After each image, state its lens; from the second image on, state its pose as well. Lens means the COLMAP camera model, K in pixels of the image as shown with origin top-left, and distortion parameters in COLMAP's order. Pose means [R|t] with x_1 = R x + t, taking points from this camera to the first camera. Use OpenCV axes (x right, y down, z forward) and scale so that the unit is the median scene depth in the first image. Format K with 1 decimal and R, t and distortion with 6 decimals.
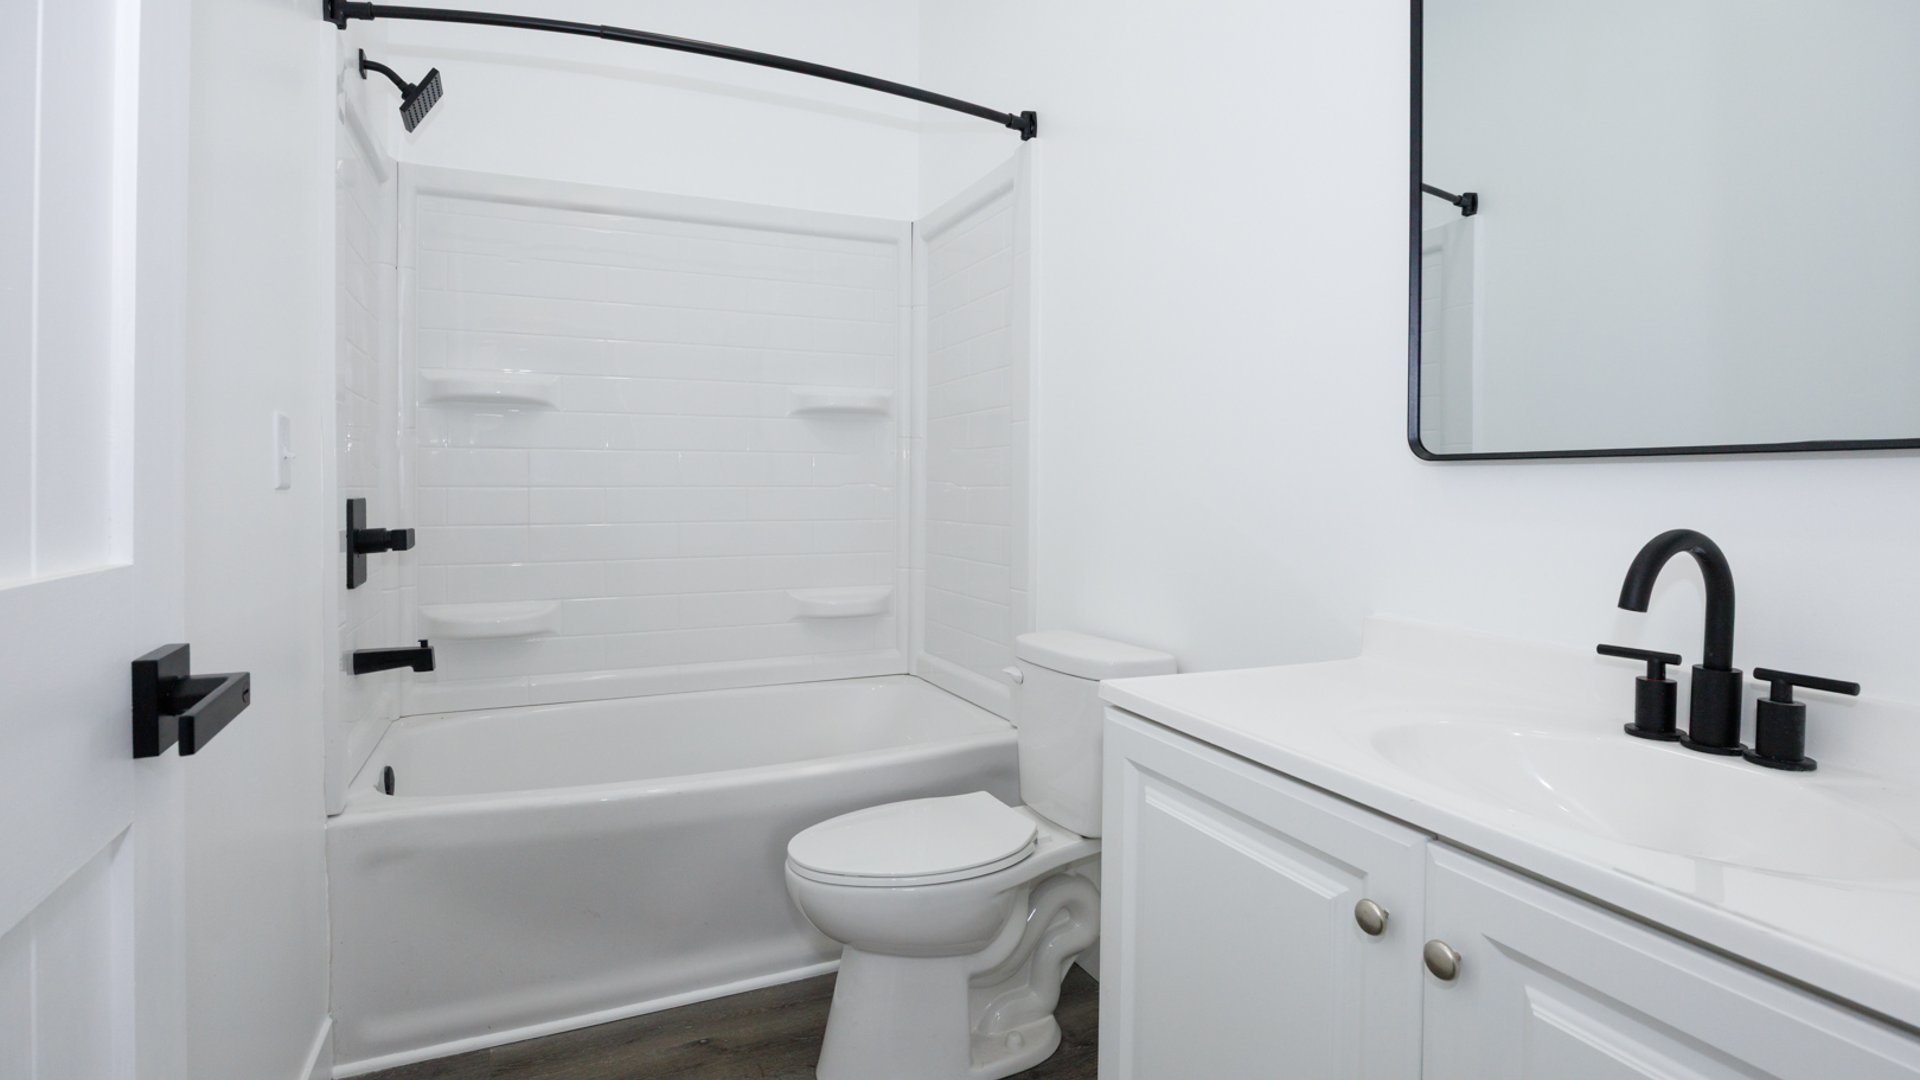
lens RADIAL K [[880.2, 0, 951.1], [0, 880.2, 498.9], [0, 0, 1]] dist [-0.020764, 0.000534]
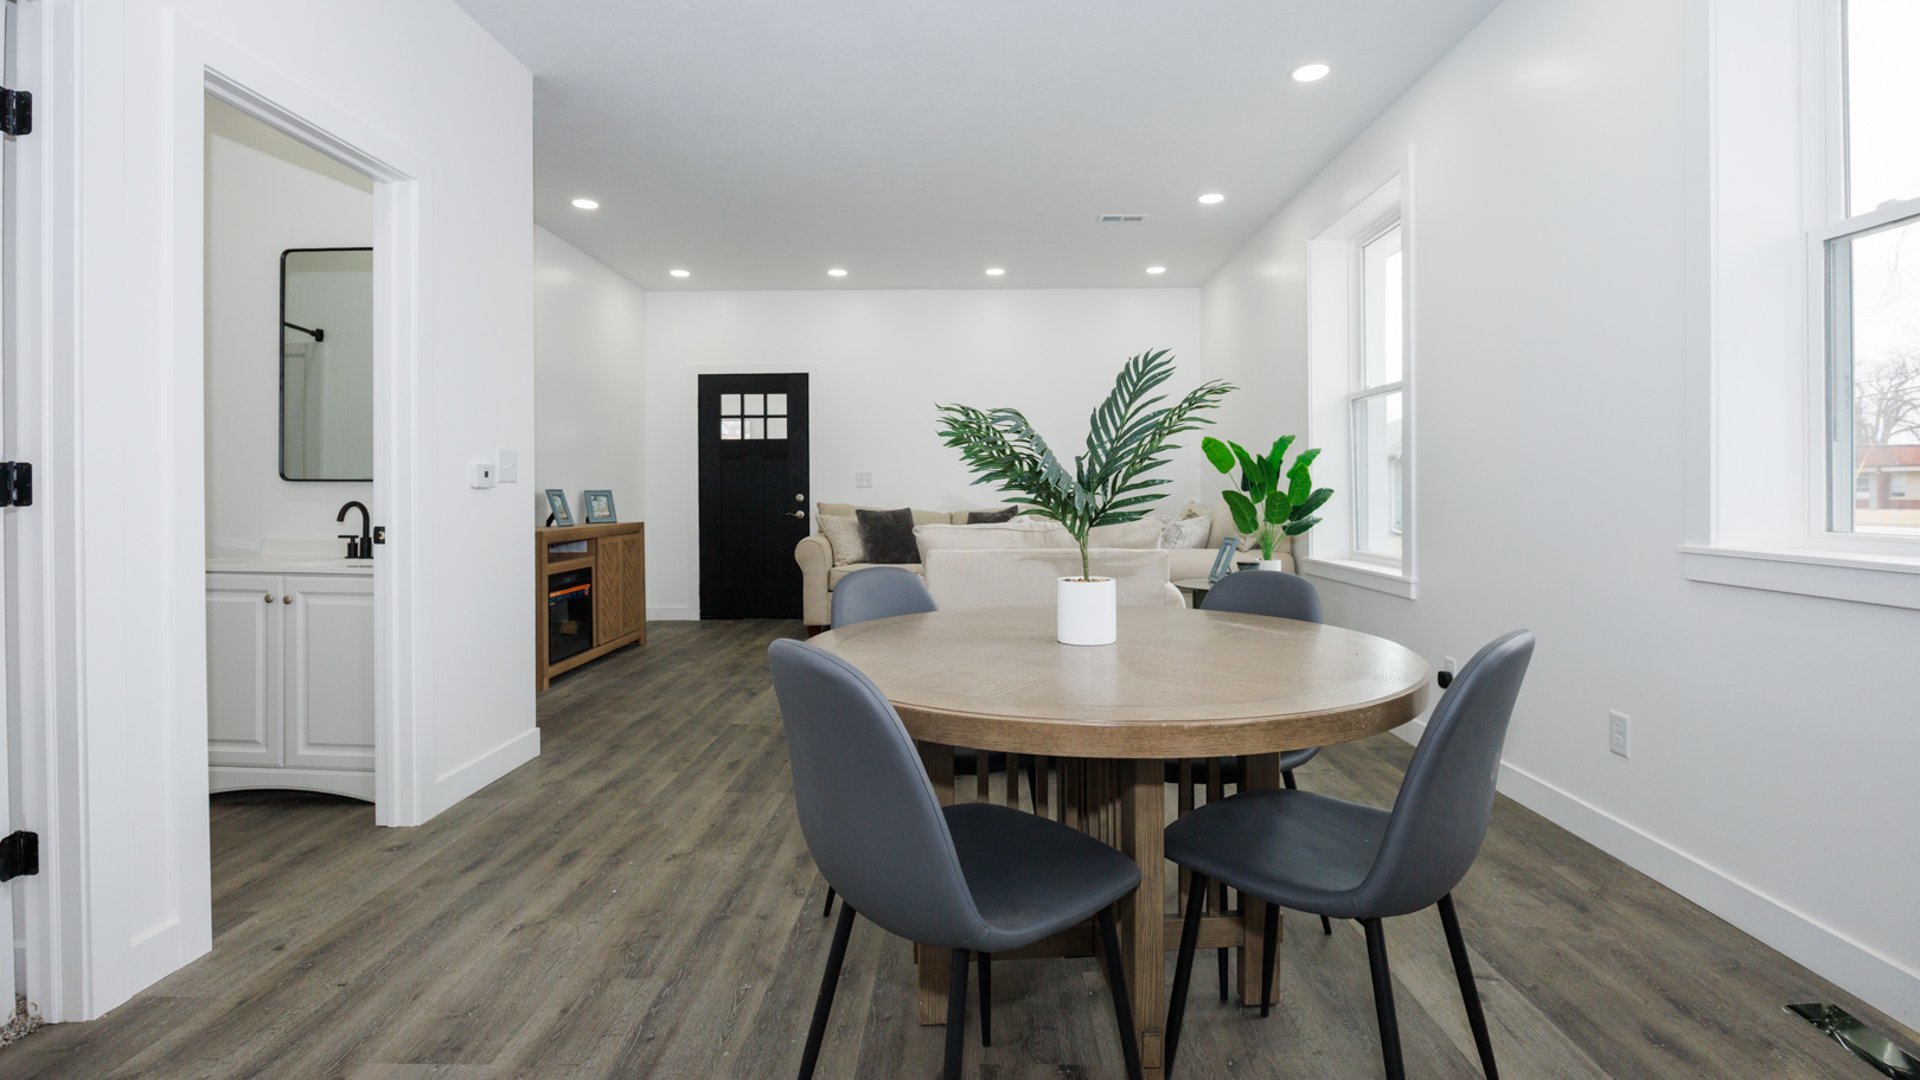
lens RADIAL K [[880.2, 0, 951.1], [0, 880.2, 498.9], [0, 0, 1]] dist [-0.020764, 0.000534]
pose [[0.432093, -0.012703, 0.901740, -1.416873], [0.022073, 0.999750, 0.003507, 0.063508], [-0.901559, 0.018389, 0.432265, -2.874504]]
